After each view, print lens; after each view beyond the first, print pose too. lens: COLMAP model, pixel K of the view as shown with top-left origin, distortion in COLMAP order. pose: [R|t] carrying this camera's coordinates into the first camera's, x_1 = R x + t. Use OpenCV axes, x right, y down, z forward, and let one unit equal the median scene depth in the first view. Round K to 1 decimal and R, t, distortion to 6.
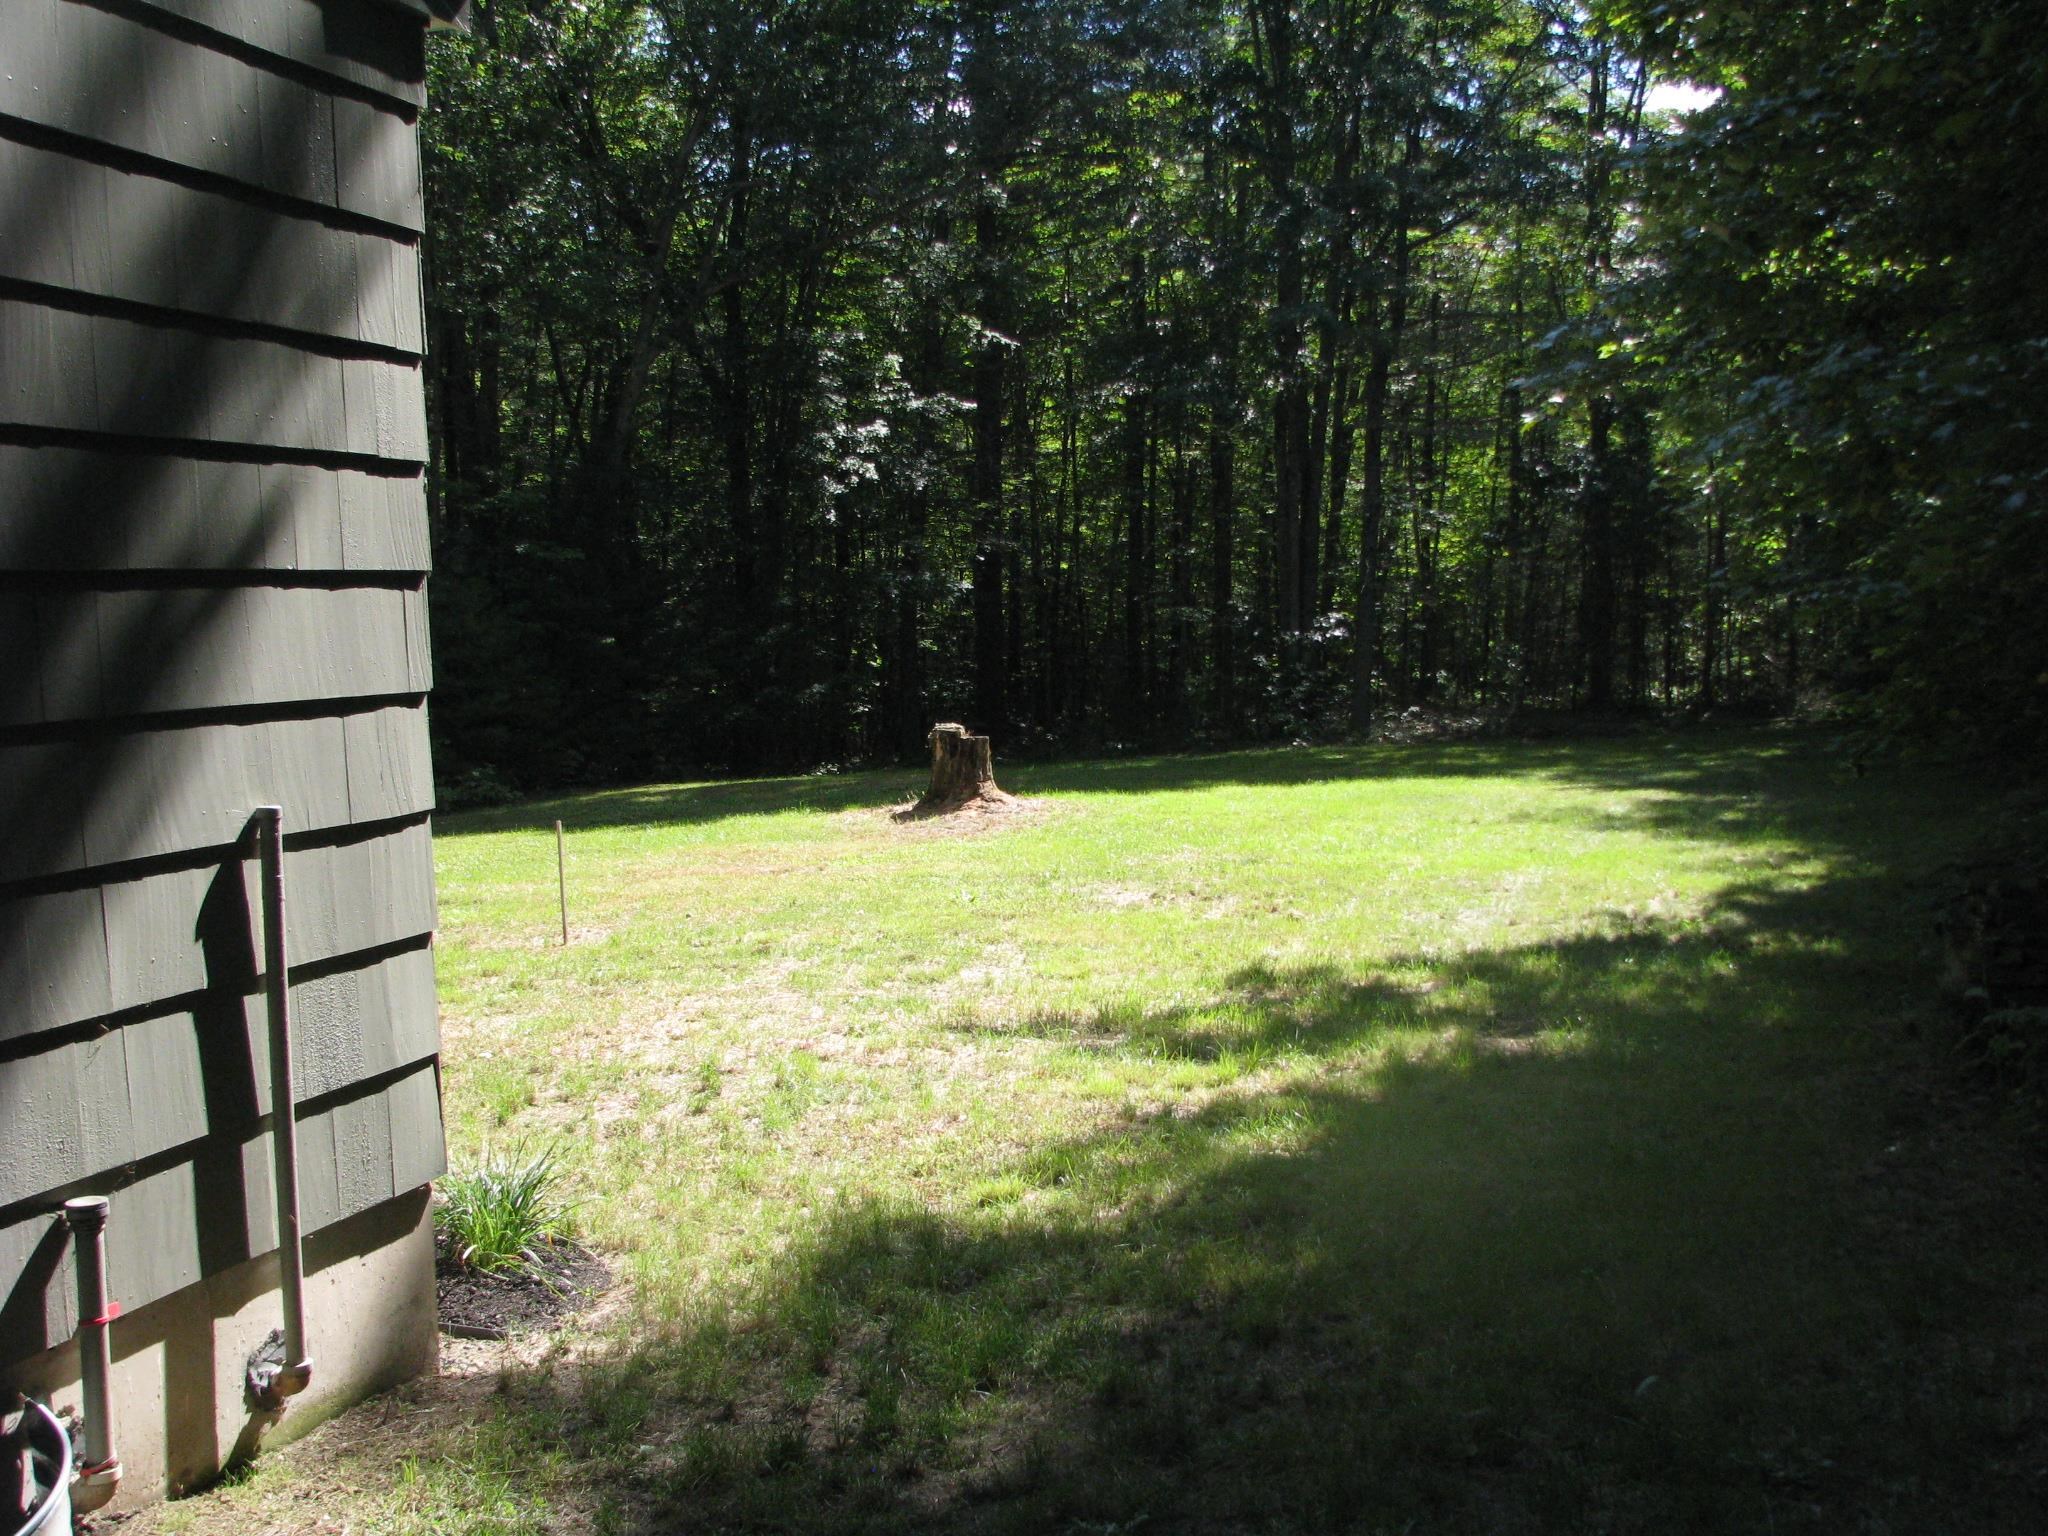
lens RADIAL K [[2221.3, 0, 1071.7], [0, 2221.3, 771.5], [0, 0, 1]] dist [-0.206037, 0.303548]
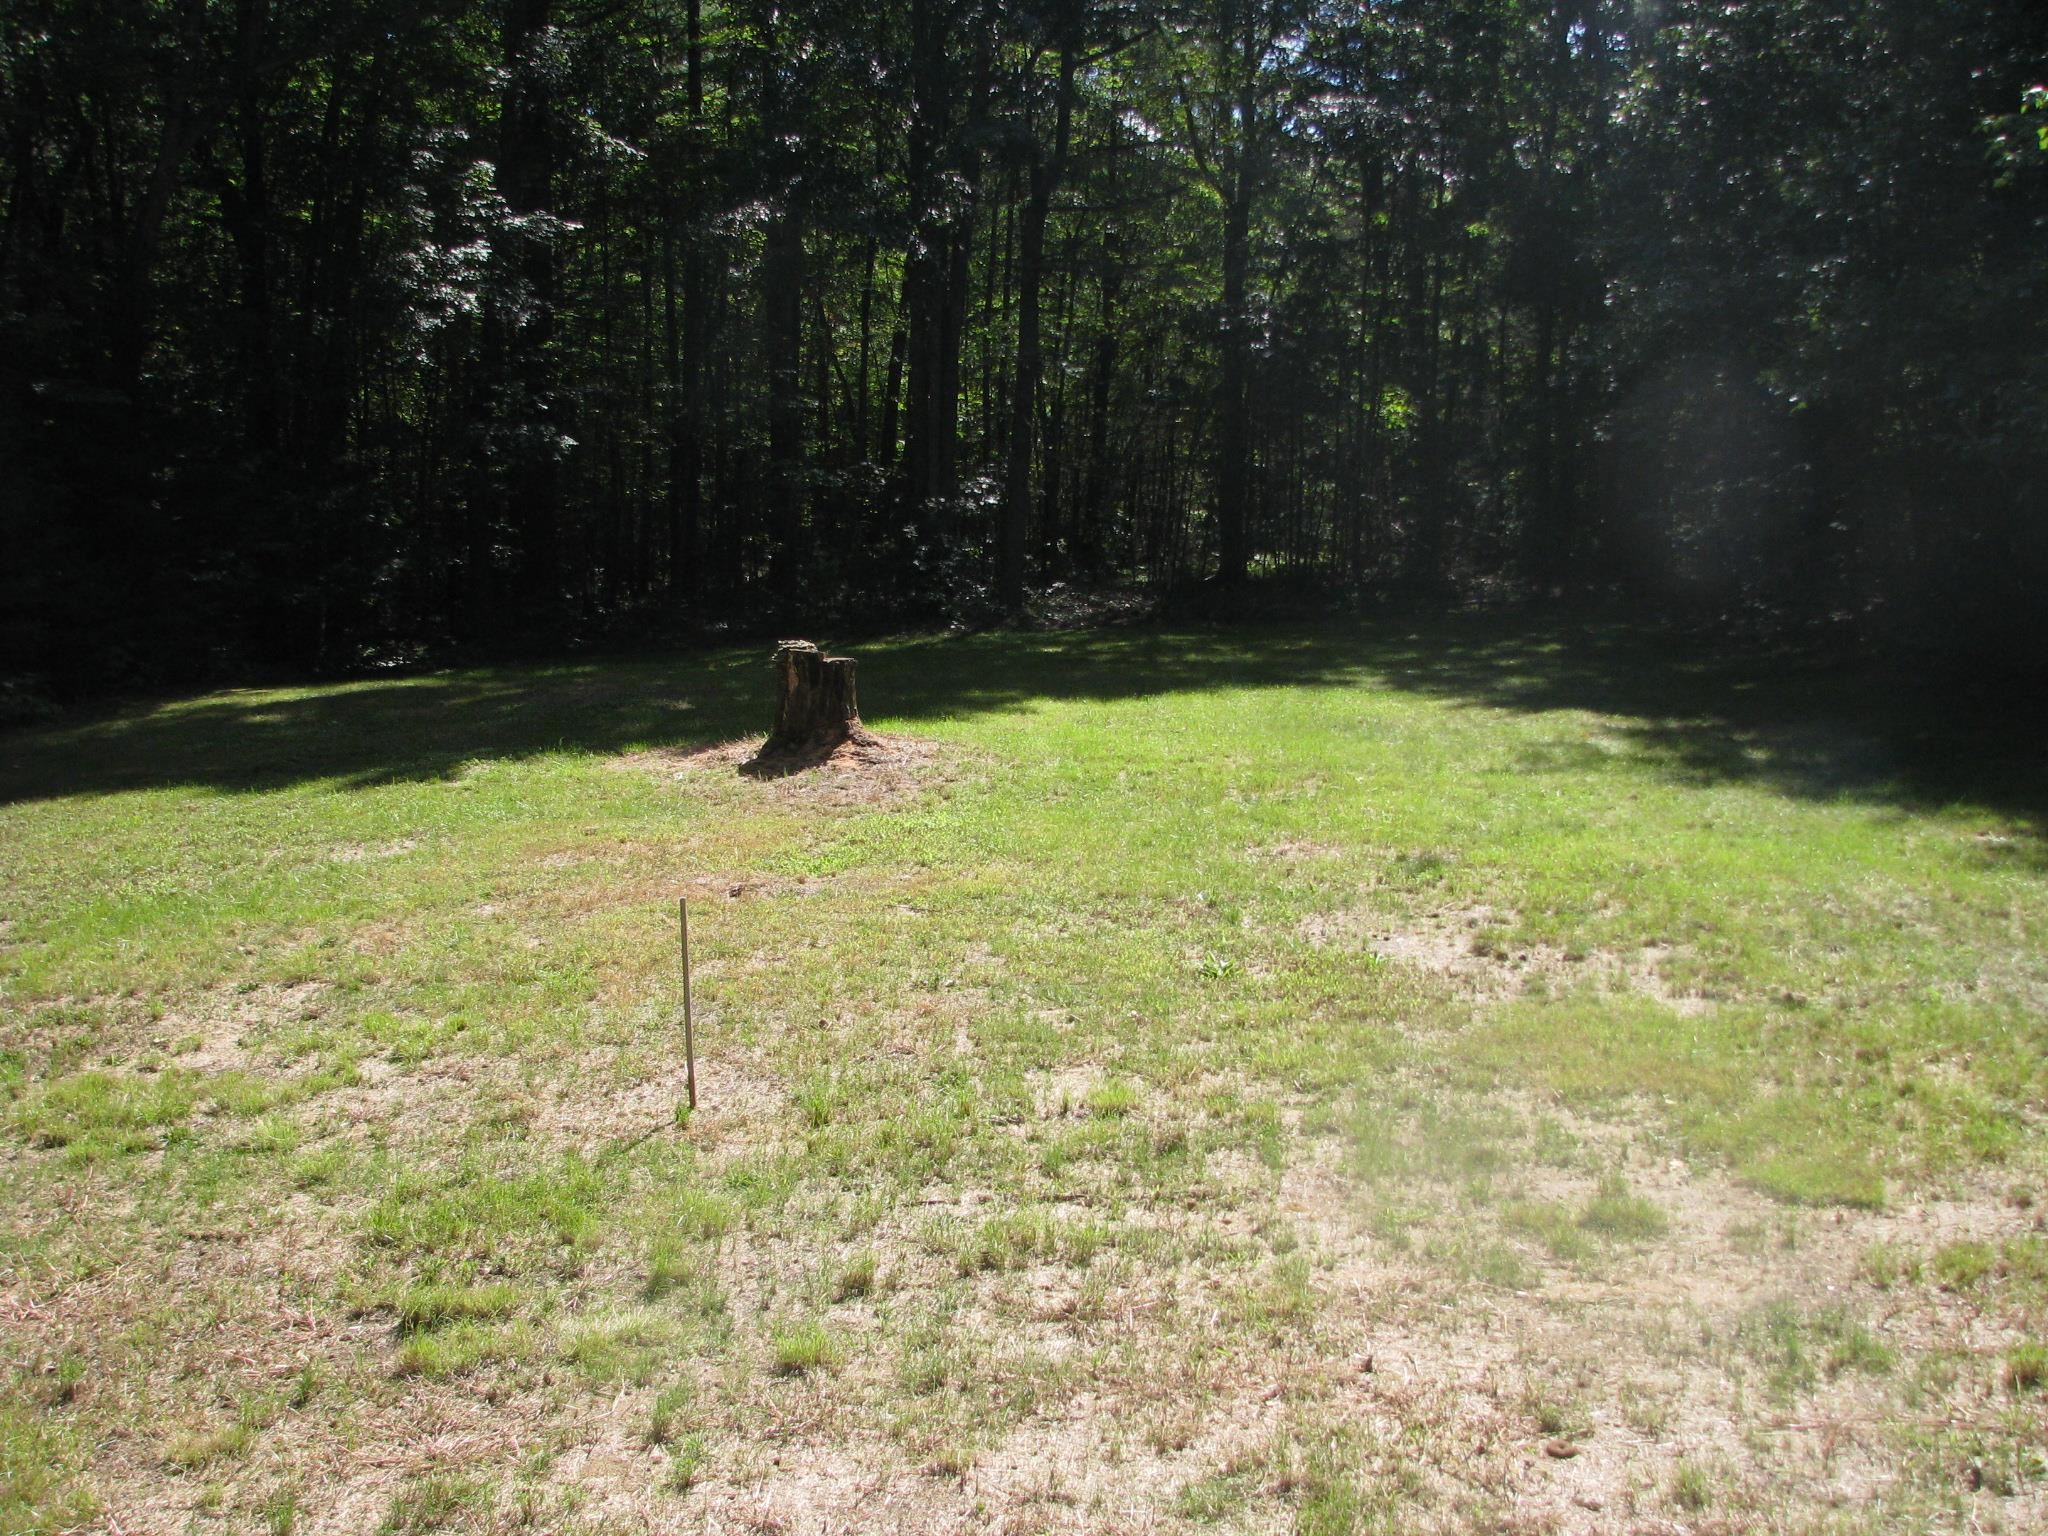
lens RADIAL K [[2221.3, 0, 1071.7], [0, 2221.3, 771.5], [0, 0, 1]] dist [-0.206037, 0.303548]
pose [[0.960911, -0.019963, 0.276137, -0.103385], [0.000684, 0.997565, 0.069736, -0.017592], [-0.276857, -0.066821, 0.958585, 0.147861]]
